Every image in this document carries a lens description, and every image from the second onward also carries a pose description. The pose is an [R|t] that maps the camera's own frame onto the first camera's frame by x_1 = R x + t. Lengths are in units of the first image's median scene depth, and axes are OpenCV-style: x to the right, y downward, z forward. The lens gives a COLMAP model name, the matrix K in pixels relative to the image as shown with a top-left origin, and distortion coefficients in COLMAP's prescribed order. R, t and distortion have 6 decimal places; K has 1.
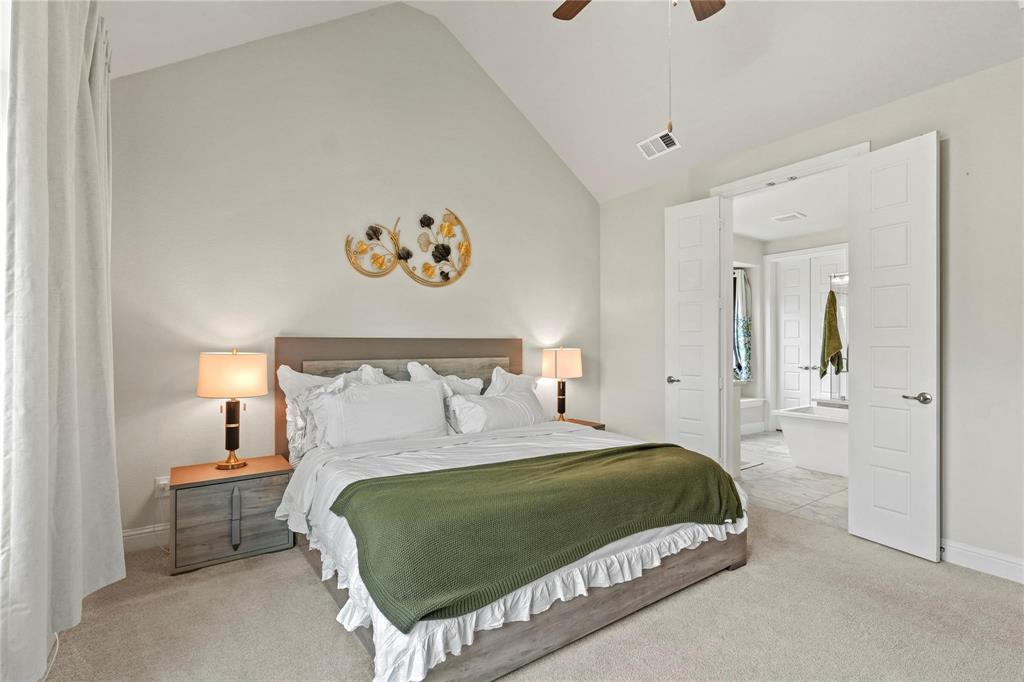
lens RADIAL K [[471.3, 0, 504.9], [0, 471.3, 345.7], [0, 0, 1]] dist [-0.002129, -0.001325]
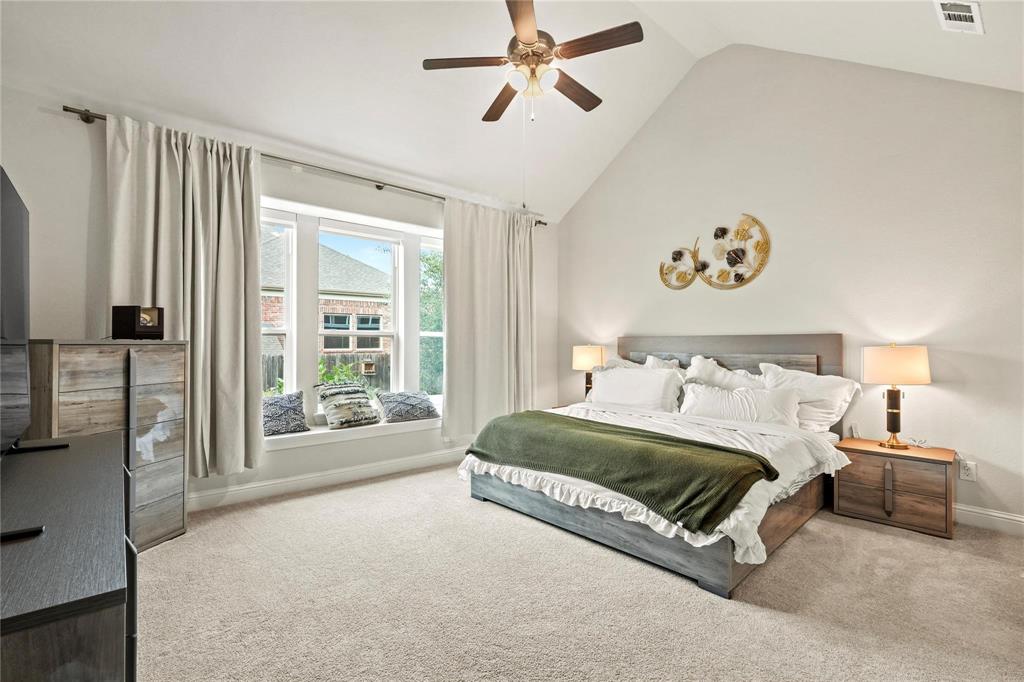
lens RADIAL K [[471.3, 0, 509.8], [0, 471.3, 344.8], [0, 0, 1]] dist [-0.002129, -0.001325]
pose [[0.121276, 0.002879, -0.992615, 0.906107], [-0.001135, 0.999996, 0.002761, 0.004229], [0.992618, 0.000792, 0.121279, 0.355856]]
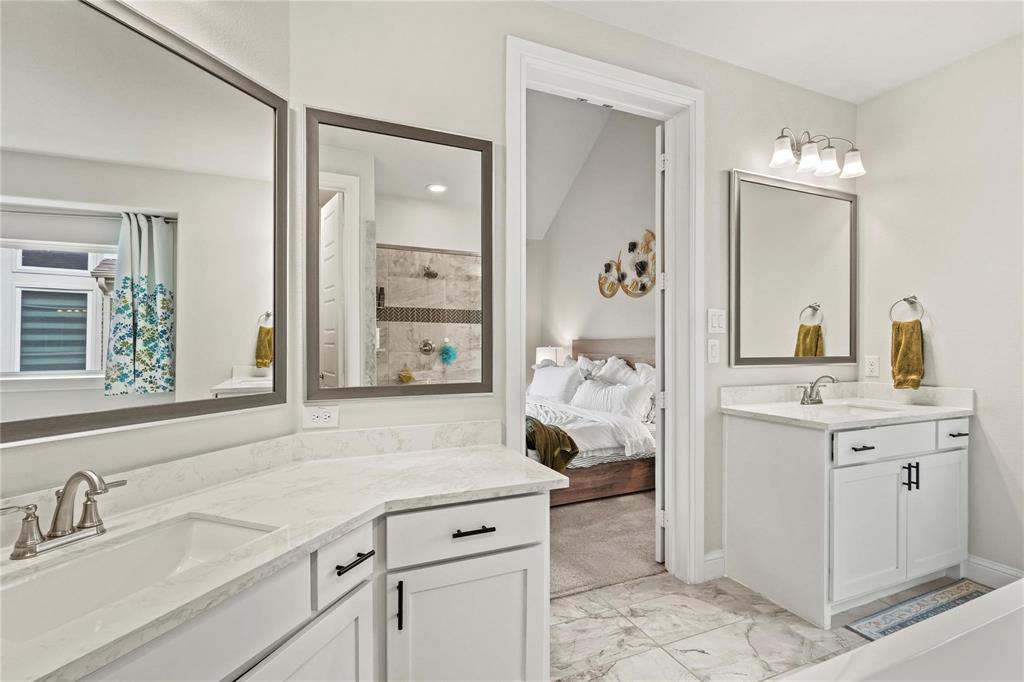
lens RADIAL K [[471.3, 0, 505.7], [0, 471.3, 355.4], [0, 0, 1]] dist [-0.002129, -0.001325]
pose [[-0.188497, 0.021832, -0.981831, 1.159987], [-0.002740, 0.999737, 0.022756, 0.001446], [0.982070, 0.006979, -0.188388, 0.907200]]
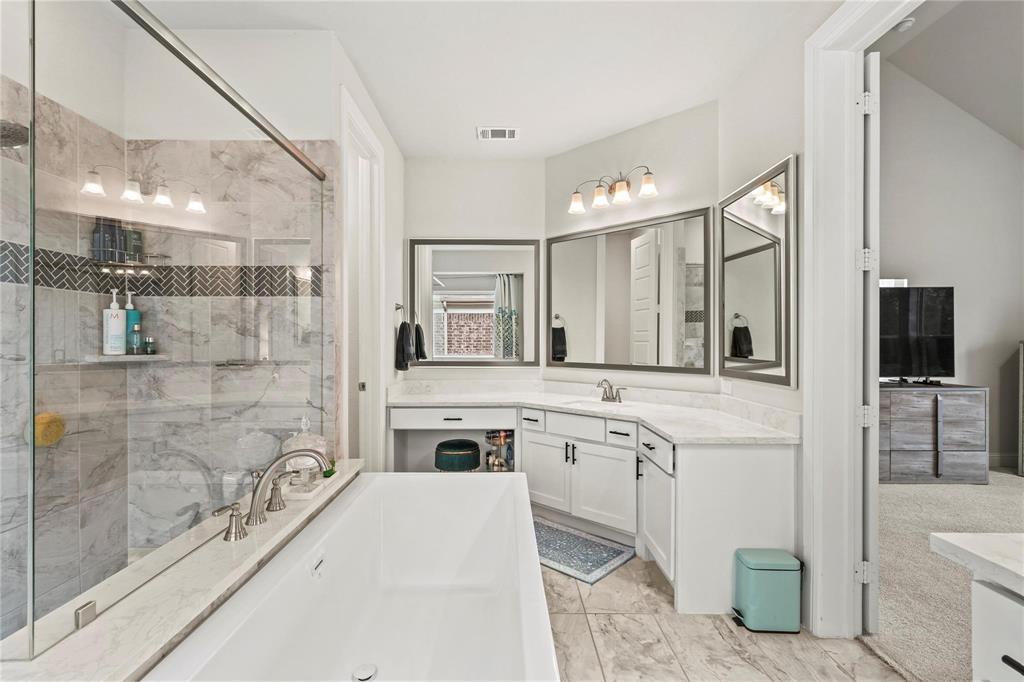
lens RADIAL K [[471.3, 0, 501.5], [0, 471.3, 339.4], [0, 0, 1]] dist [-0.002129, -0.001325]
pose [[-0.837089, -0.003113, 0.547057, 0.670508], [-0.002192, 0.999995, 0.002336, -0.001928], [-0.547062, 0.000756, -0.837092, 1.414694]]
